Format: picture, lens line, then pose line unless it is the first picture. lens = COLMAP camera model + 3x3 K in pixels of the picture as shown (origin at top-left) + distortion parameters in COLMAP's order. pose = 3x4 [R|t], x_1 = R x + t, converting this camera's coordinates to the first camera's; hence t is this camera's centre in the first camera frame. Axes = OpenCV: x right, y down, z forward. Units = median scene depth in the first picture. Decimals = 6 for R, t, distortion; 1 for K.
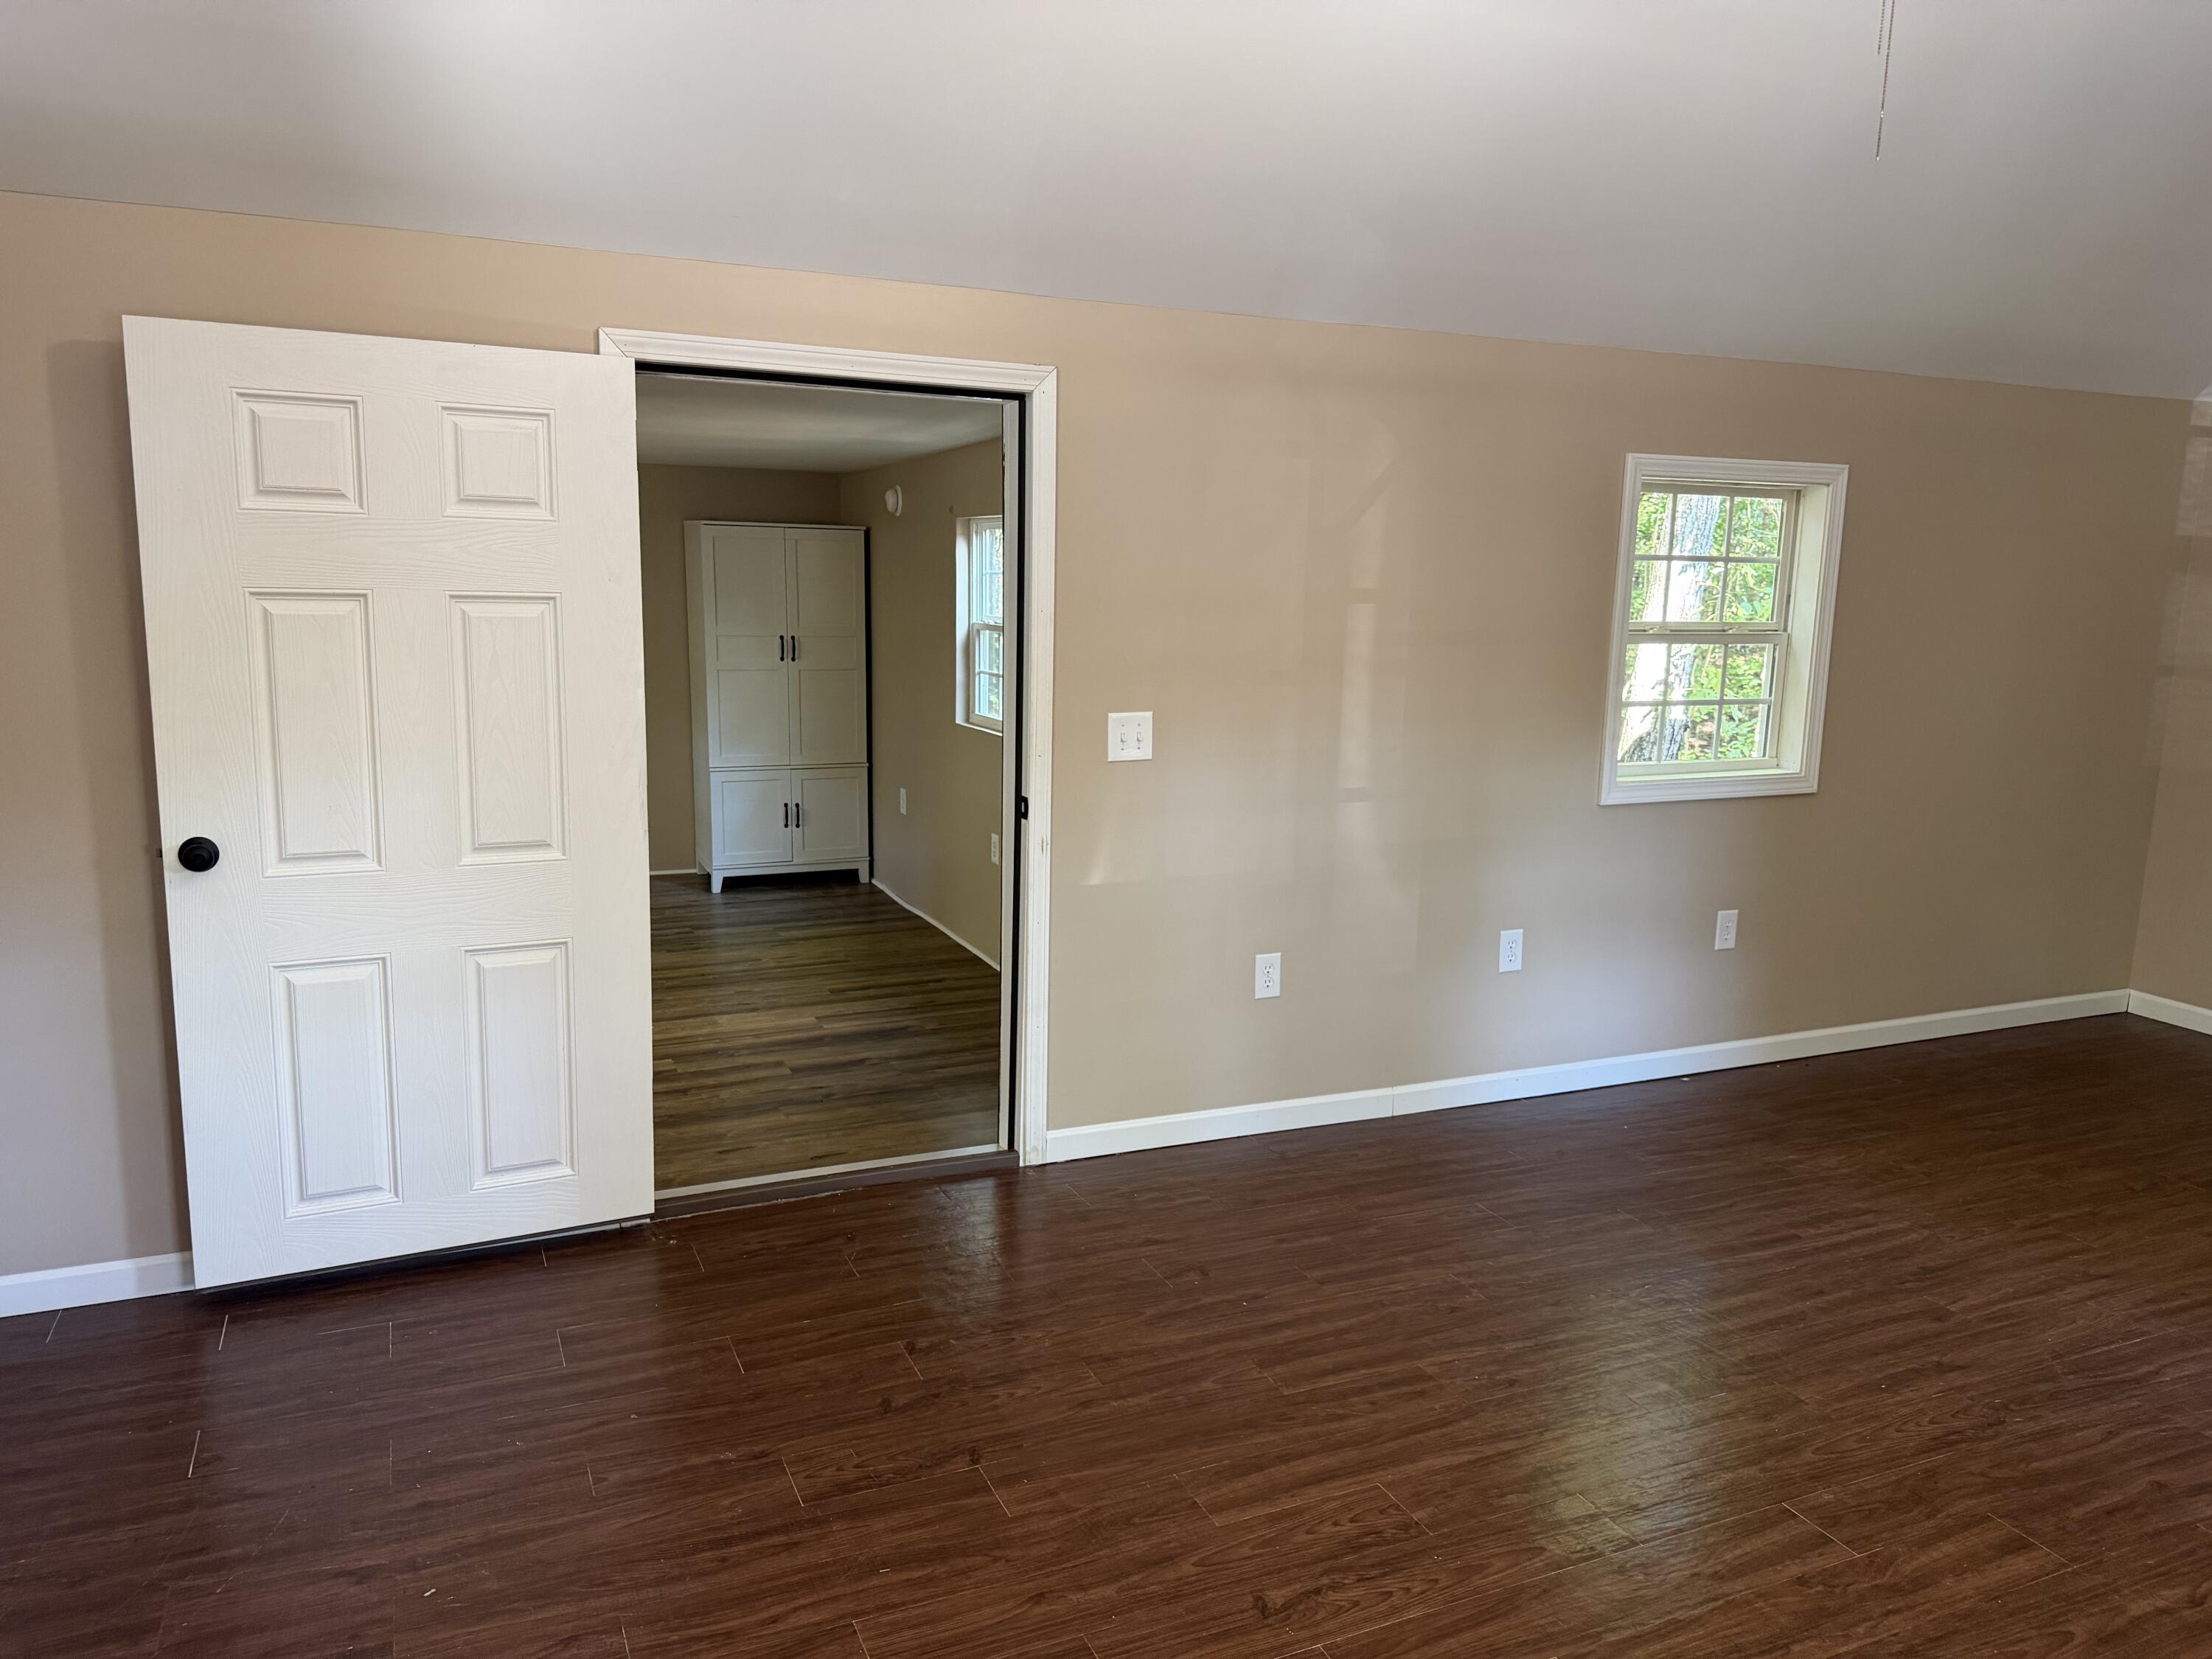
lens RADIAL K [[1557.5, 0, 1110.0], [0, 1557.5, 834.6], [0, 0, 1]] dist [0.045347, -0.055171]
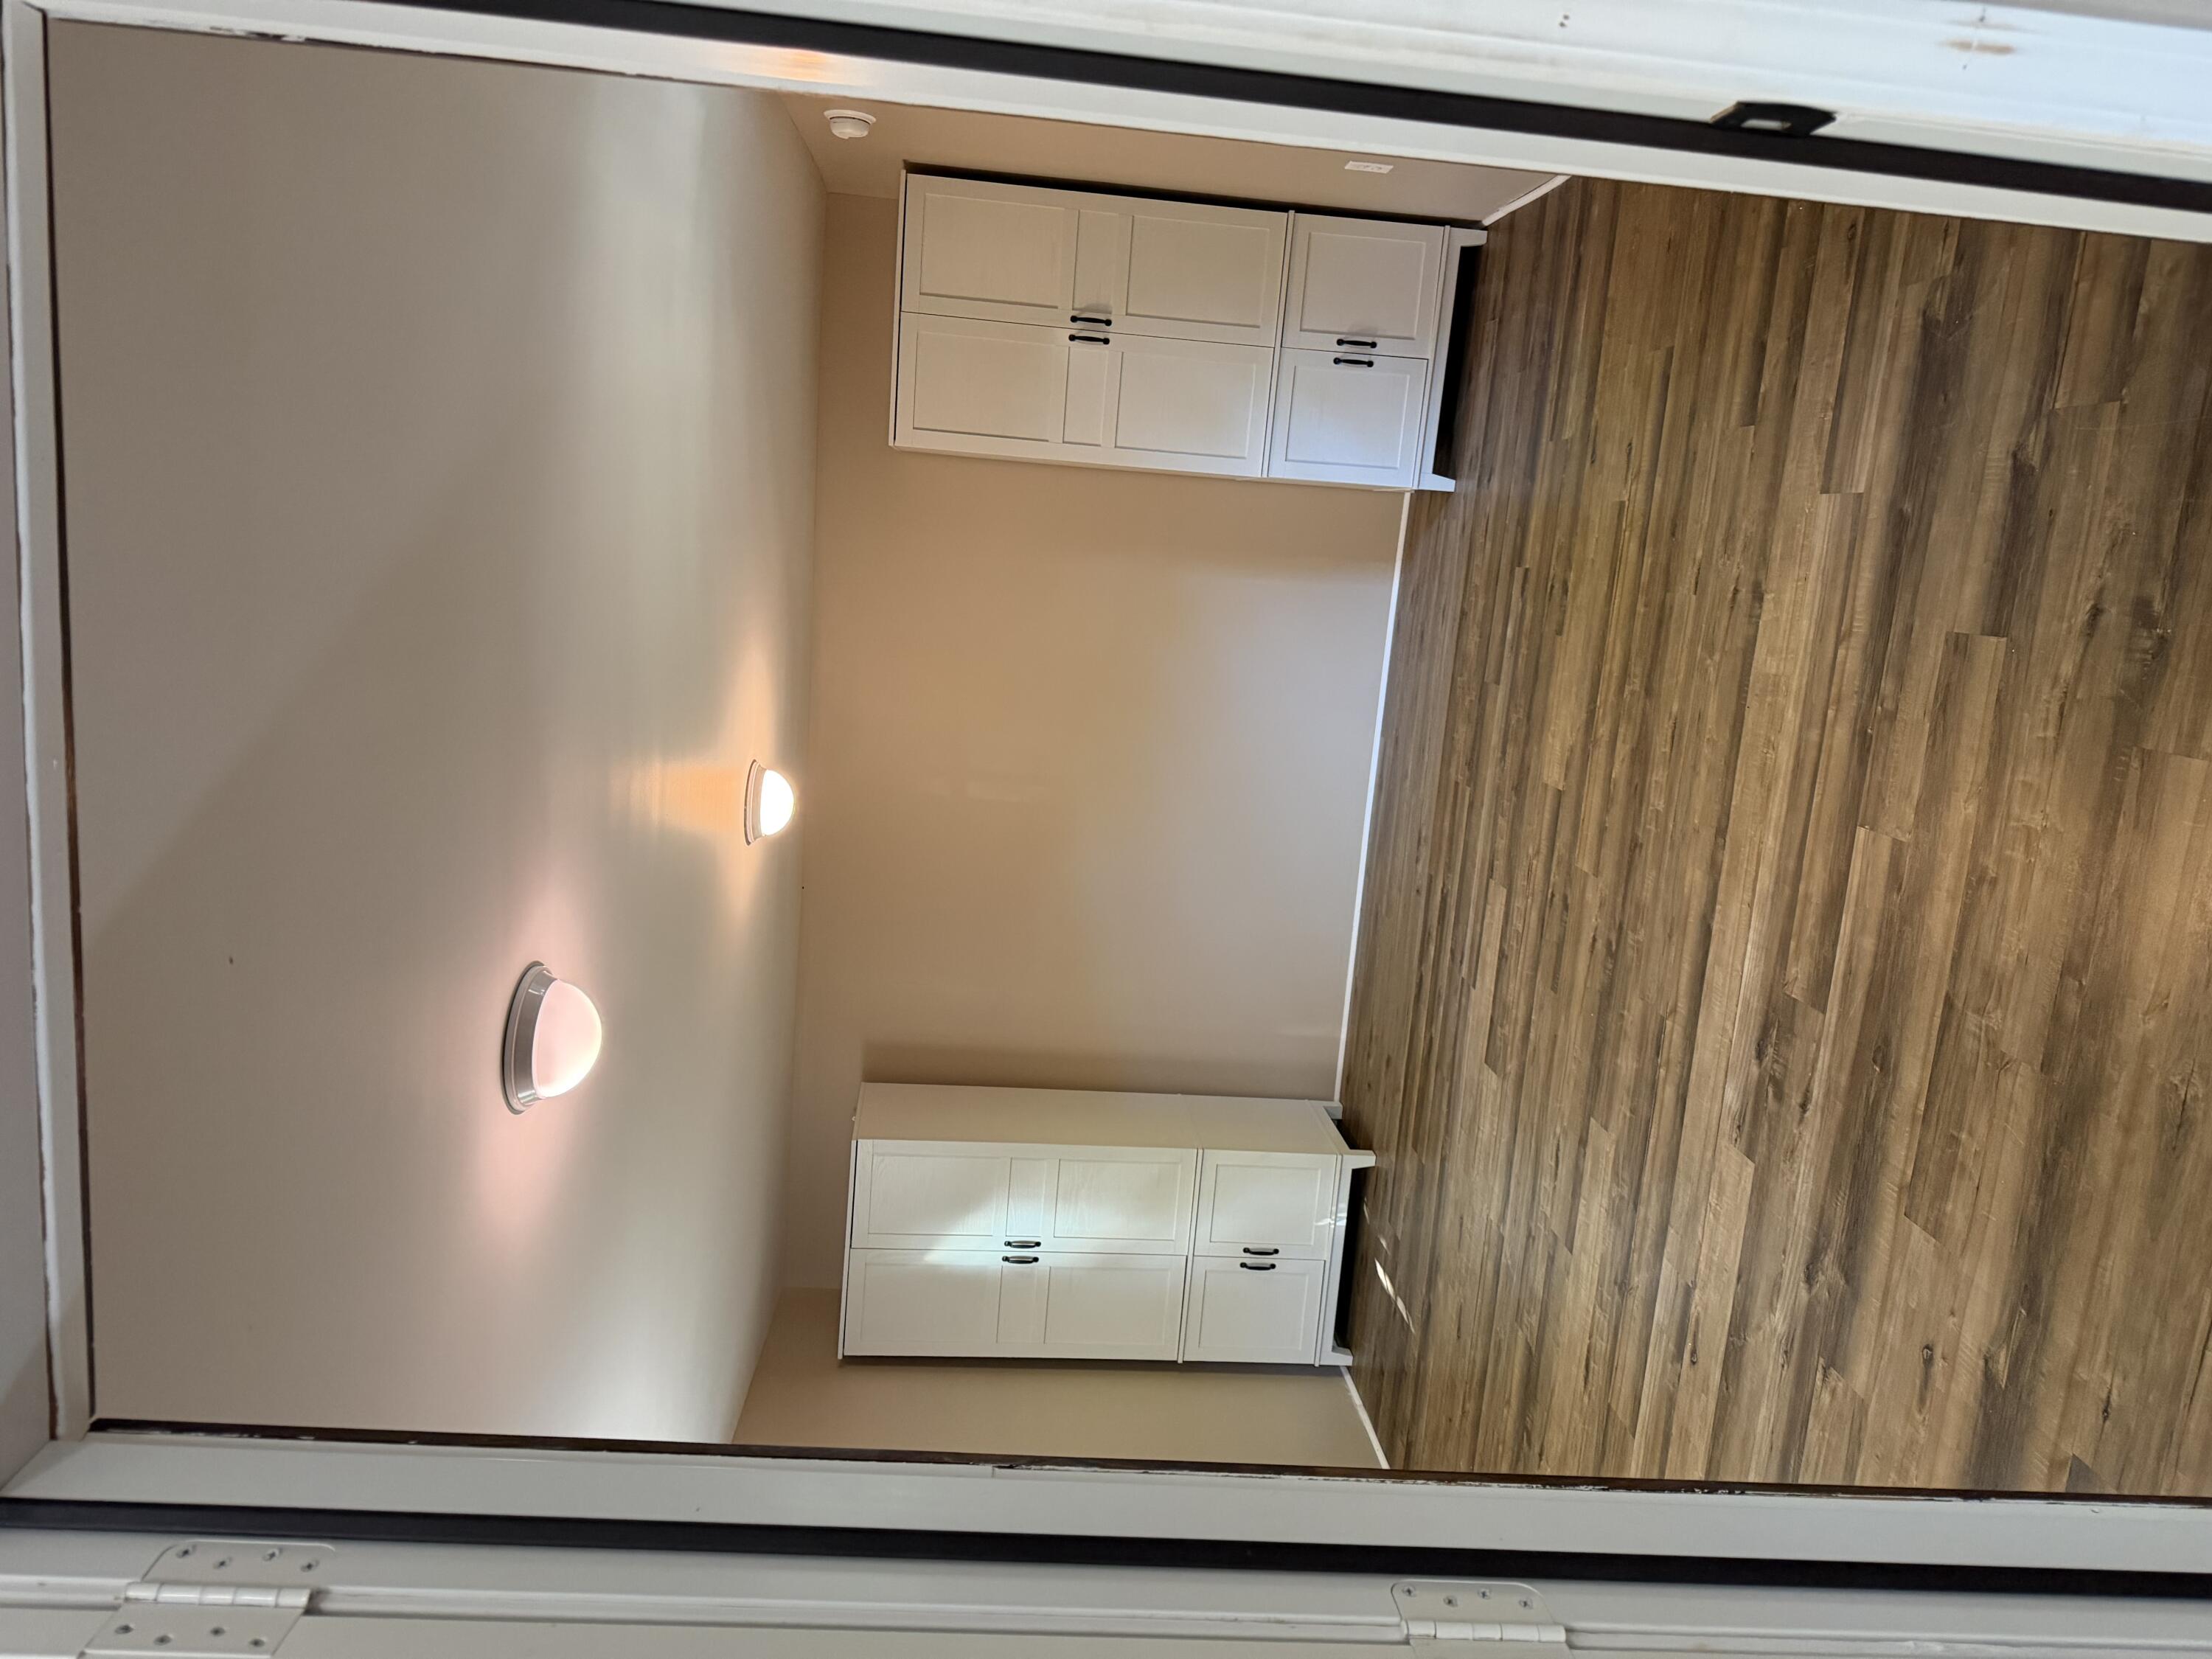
lens RADIAL K [[1557.5, 0, 1110.0], [0, 1557.5, 834.6], [0, 0, 1]] dist [0.045347, -0.055171]
pose [[0.081290, -0.813278, -0.576169, -0.013719], [0.987074, 0.145801, -0.066538, -0.070921], [0.138120, -0.563313, 0.814618, 0.661502]]
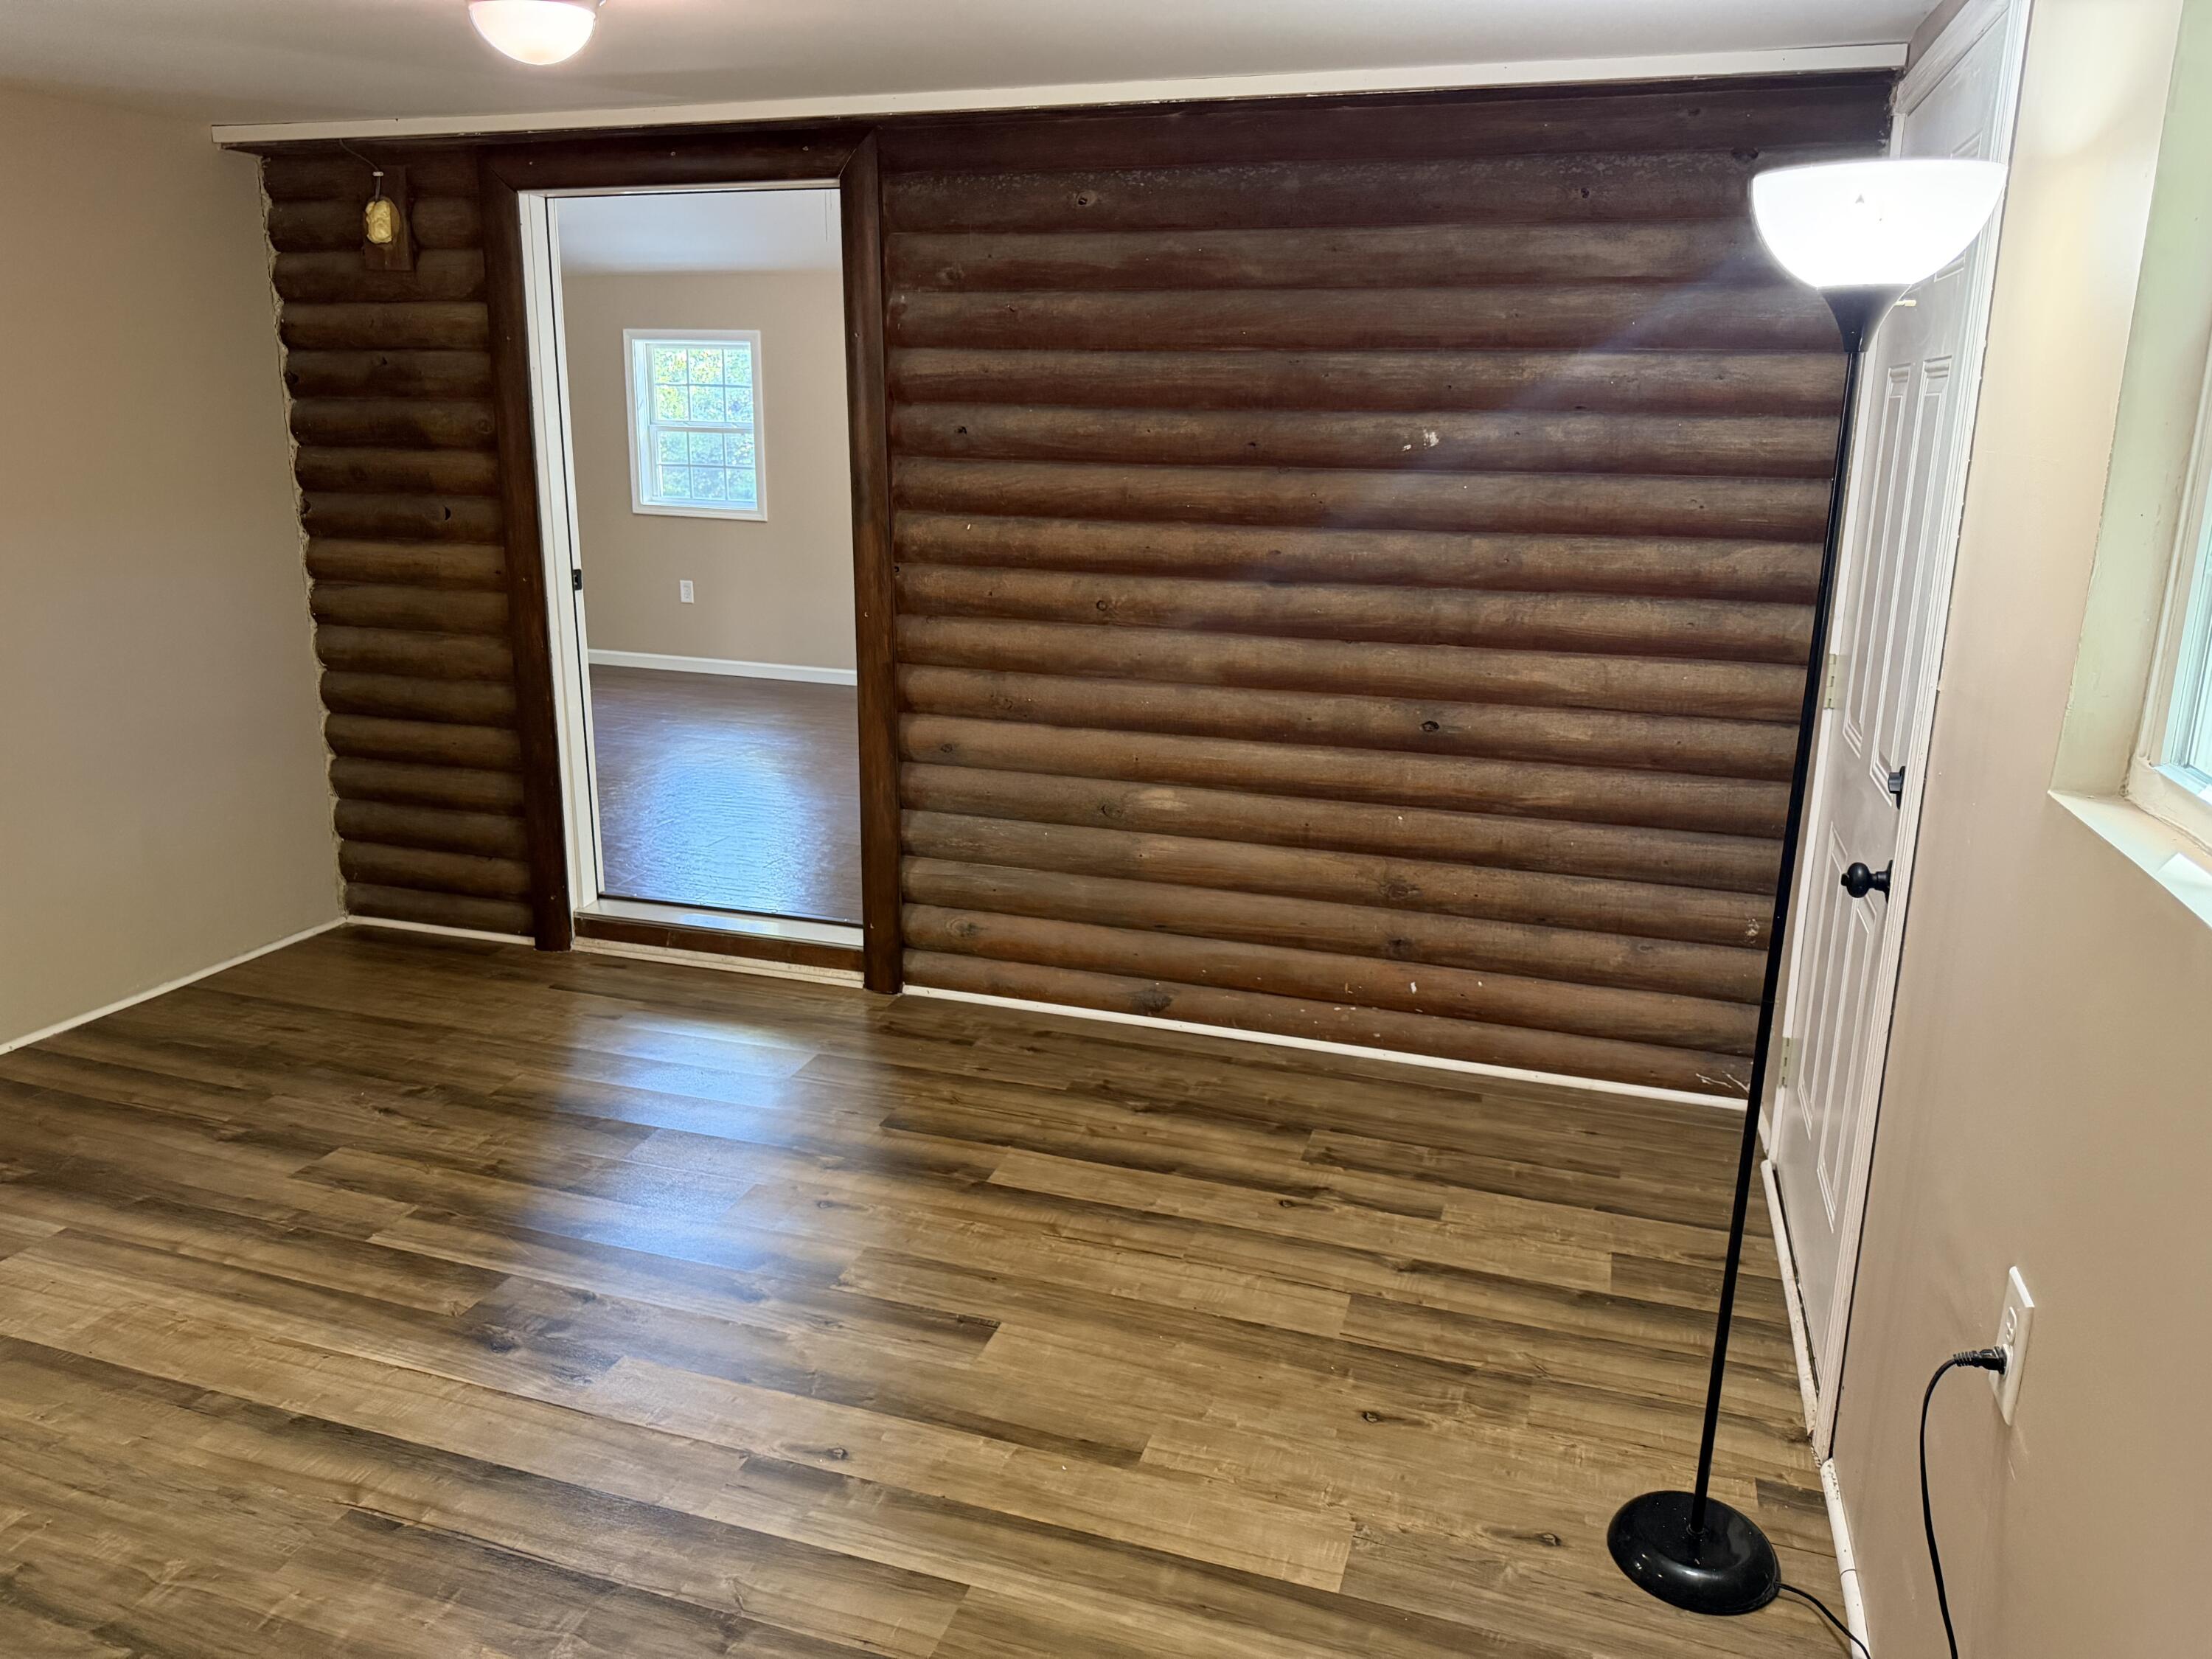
lens RADIAL K [[1590.4, 0, 1131.5], [0, 1590.4, 811.6], [0, 0, 1]] dist [0.006053, 0.003960]
pose [[-0.742518, -0.195902, 0.640538, -0.974528], [0.080345, 0.923323, 0.375526, -0.227376], [-0.664989, 0.330299, -0.669845, 1.368079]]
